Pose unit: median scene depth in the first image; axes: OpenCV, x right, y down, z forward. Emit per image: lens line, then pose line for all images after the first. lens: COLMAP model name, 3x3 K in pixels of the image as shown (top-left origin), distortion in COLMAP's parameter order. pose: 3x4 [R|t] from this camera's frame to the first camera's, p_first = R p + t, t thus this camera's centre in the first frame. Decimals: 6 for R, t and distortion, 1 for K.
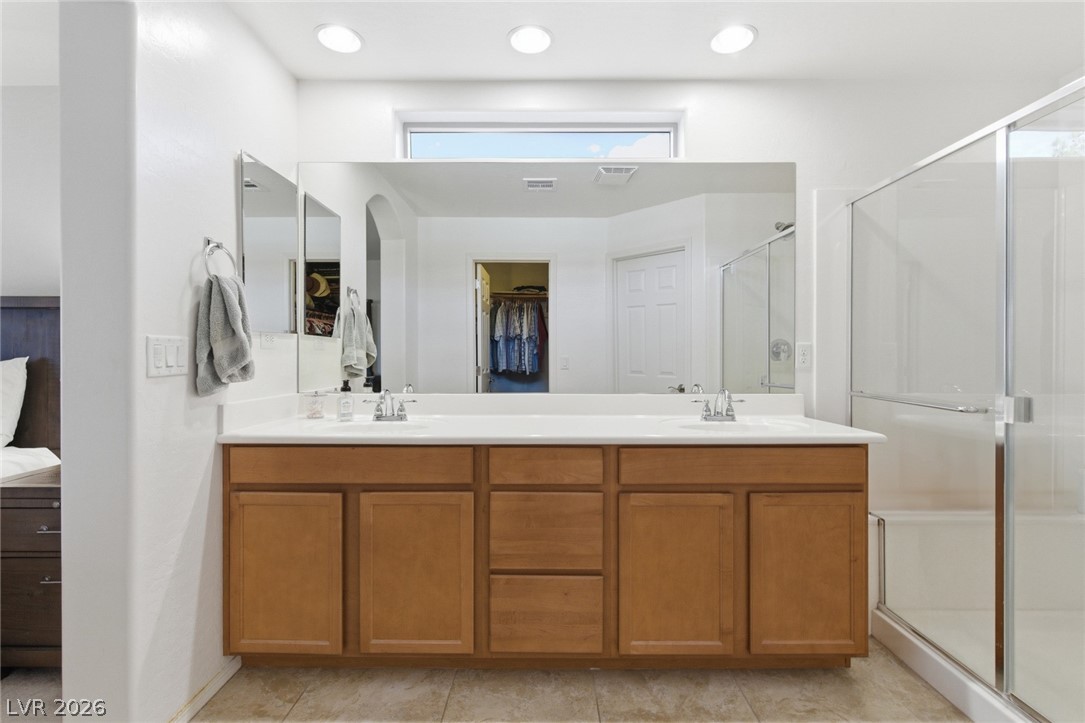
lens RADIAL K [[498.5, 0, 542.5], [0, 498.5, 358.3], [0, 0, 1]] dist [0.001116, 0.000207]
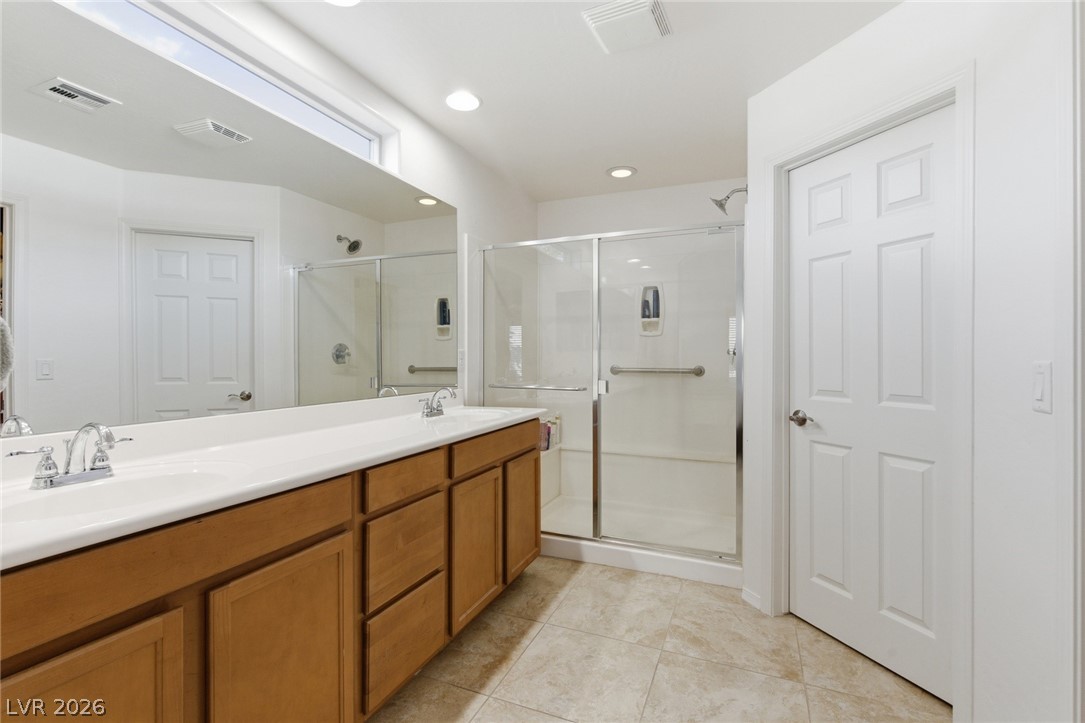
lens RADIAL K [[492.0, 0, 537.2], [0, 492.0, 360.2], [0, 0, 1]] dist [0.000443, -0.000449]
pose [[0.392719, -0.004593, 0.919647, -0.603767], [0.004016, 0.999987, 0.003279, -0.006468], [-0.919650, 0.002406, 0.392732, 0.330117]]
